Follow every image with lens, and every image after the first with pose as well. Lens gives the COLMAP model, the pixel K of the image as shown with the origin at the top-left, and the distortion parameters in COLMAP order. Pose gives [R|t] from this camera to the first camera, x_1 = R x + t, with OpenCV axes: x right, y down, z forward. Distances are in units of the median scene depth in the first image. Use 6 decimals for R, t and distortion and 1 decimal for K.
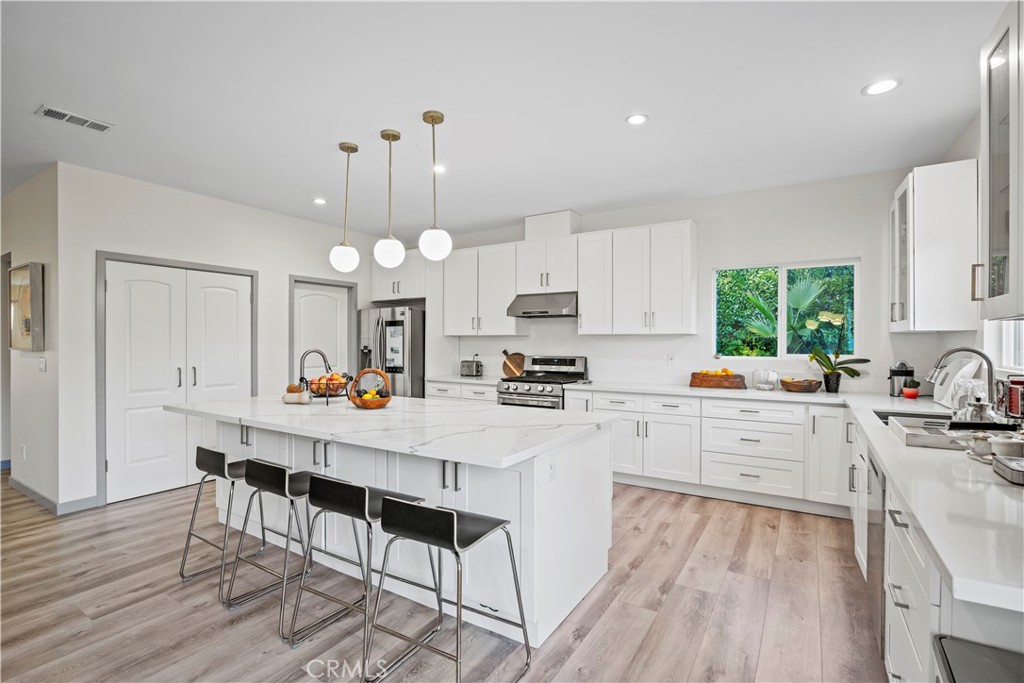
lens RADIAL K [[480.3, 0, 509.7], [0, 480.3, 342.5], [0, 0, 1]] dist [-0.026035, 0.006359]
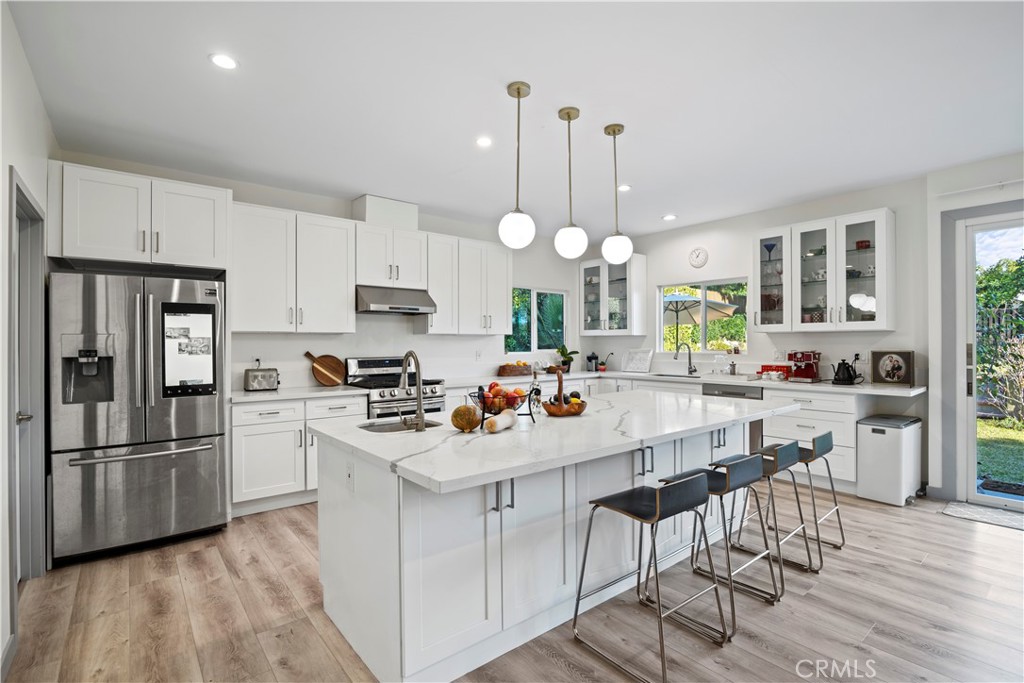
lens RADIAL K [[476.9, 0, 514.3], [0, 476.9, 342.3], [0, 0, 1]] dist [-0.002079, 0.000120]
pose [[0.313925, -0.000792, 0.949447, -0.810704], [0.004741, 0.999988, -0.000734, 0.002994], [-0.949436, 0.004732, 0.313925, 0.575300]]
